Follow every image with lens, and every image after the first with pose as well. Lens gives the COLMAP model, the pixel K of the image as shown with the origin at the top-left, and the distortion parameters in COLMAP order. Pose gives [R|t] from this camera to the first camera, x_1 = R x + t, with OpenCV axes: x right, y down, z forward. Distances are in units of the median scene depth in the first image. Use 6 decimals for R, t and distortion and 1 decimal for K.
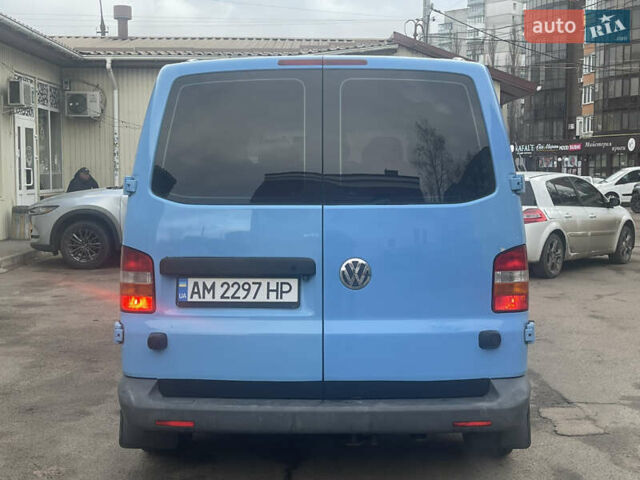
lens RADIAL K [[890.3, 0, 322.9], [0, 890.3, 240.4], [0, 0, 1]] dist [0.064562, 0.000000]
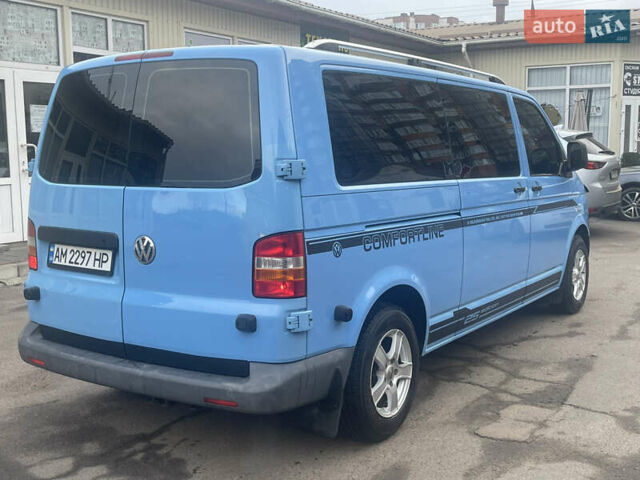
lens RADIAL K [[766.9, 0, 317.2], [0, 766.9, 236.3], [0, 0, 1]] dist [0.038569, 0.000000]
pose [[0.844249, 0.058286, -0.532773, 0.709341], [-0.032252, 0.997792, 0.058053, -0.040666], [0.534981, -0.031828, 0.844265, 0.310106]]
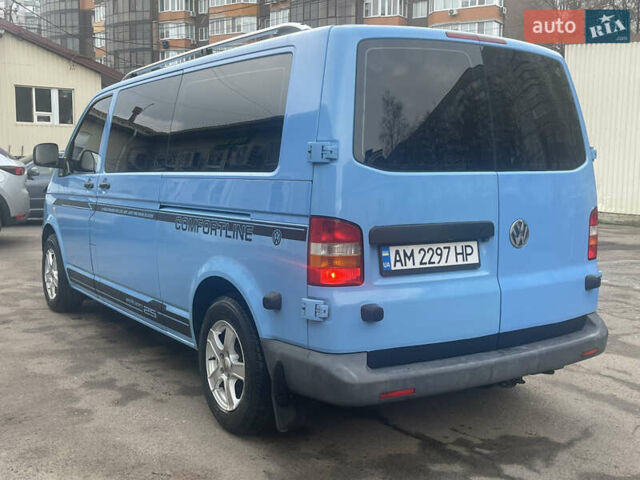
lens RADIAL K [[766.9, 0, 318.6], [0, 766.9, 239.0], [0, 0, 1]] dist [0.038569, 0.000000]
pose [[0.829022, -0.053369, 0.556663, -0.692927], [0.032149, 0.998338, 0.047835, -0.009566], [-0.558291, -0.021760, 0.829360, 0.340469]]
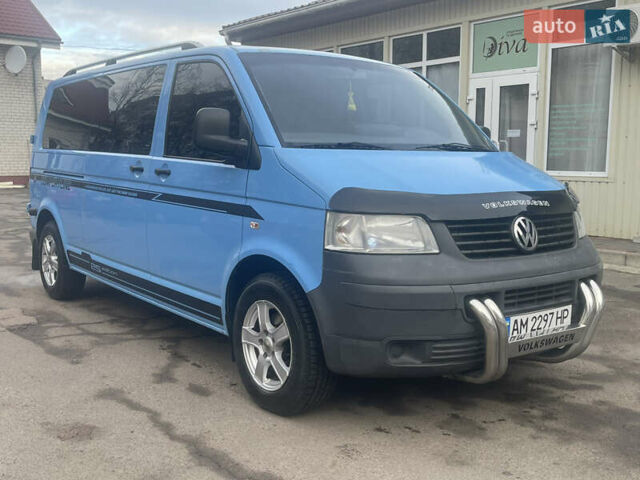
lens RADIAL K [[702.4, 0, 317.2], [0, 702.4, 245.3], [0, 0, 1]] dist [0.058344, 0.000000]
pose [[-0.784963, 0.072507, -0.615286, 0.773730], [-0.051318, 0.982106, 0.181204, -0.162662], [0.617414, 0.173814, -0.767195, 2.857731]]
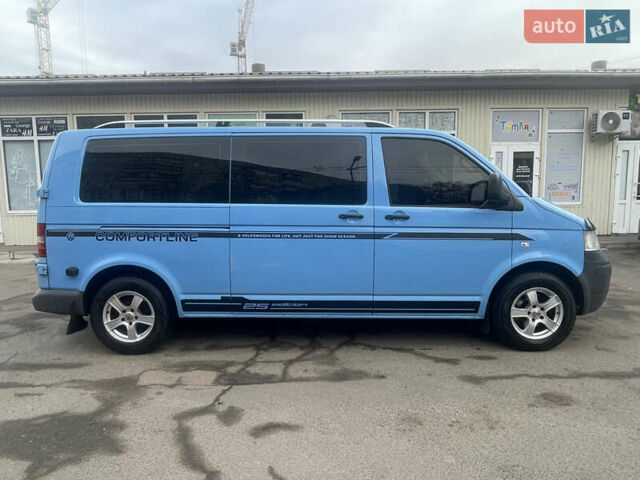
lens RADIAL K [[419.0, 0, 317.9], [0, 419.0, 241.1], [0, 0, 1]] dist [0.002733, -0.006933]
pose [[0.010000, 0.112024, -0.993655, 1.176192], [-0.061053, 0.991919, 0.111214, -0.099723], [0.998084, 0.059553, 0.016759, 1.628907]]
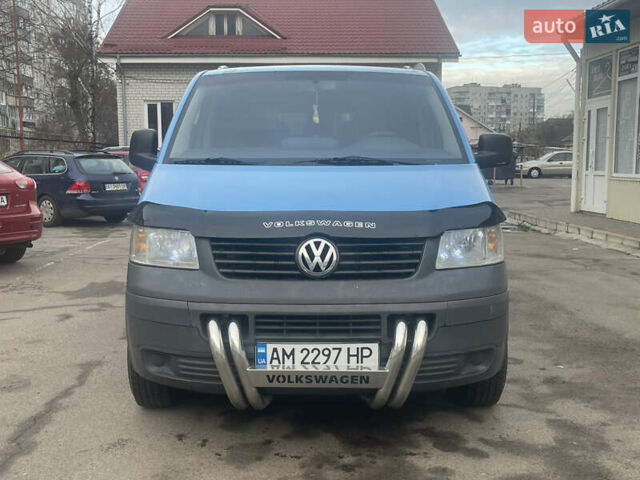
lens RADIAL K [[702.4, 0, 313.7], [0, 702.4, 235.4], [0, 0, 1]] dist [0.058344, 0.000000]
pose [[-0.999677, 0.007004, -0.024419, 0.052310], [0.002531, 0.983922, 0.178582, -0.197970], [0.025277, 0.178463, -0.983622, 3.121258]]
